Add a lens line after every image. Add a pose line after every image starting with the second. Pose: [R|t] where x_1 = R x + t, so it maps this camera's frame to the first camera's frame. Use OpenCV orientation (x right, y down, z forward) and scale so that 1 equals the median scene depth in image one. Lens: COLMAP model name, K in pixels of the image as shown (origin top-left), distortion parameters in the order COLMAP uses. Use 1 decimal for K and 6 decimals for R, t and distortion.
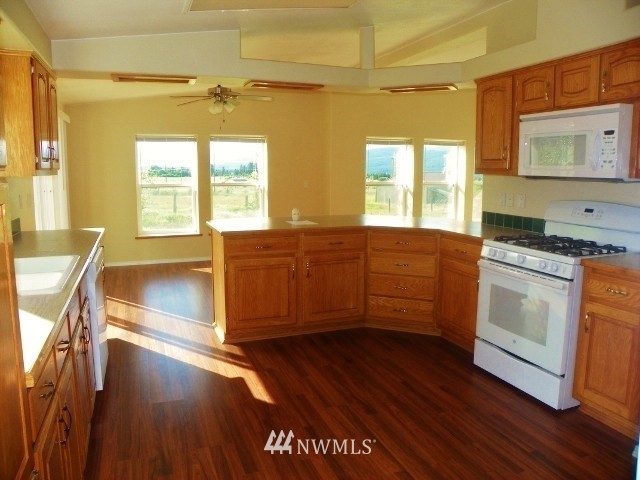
lens RADIAL K [[487.5, 0, 320.0], [0, 487.5, 240.0], [0, 0, 1]] dist [-0.003707, -0.001082]
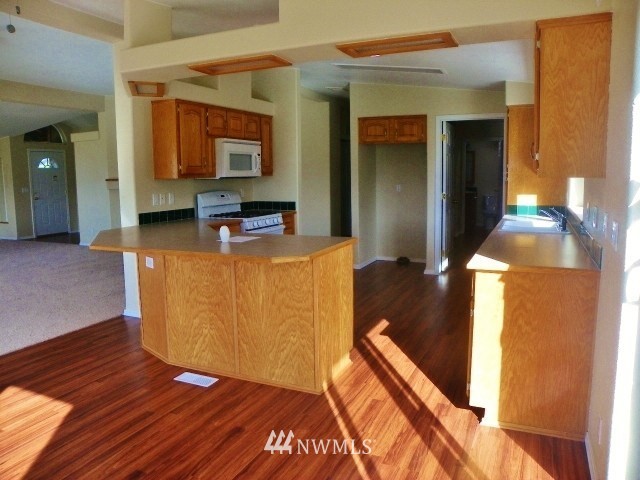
lens RADIAL K [[487.5, 0, 320.0], [0, 487.5, 240.0], [0, 0, 1]] dist [-0.003707, -0.001082]
pose [[-0.702460, -0.081372, 0.707056, -0.847116], [0.120261, 0.965588, 0.230604, -0.239813], [-0.701490, 0.247021, -0.668501, 1.738261]]
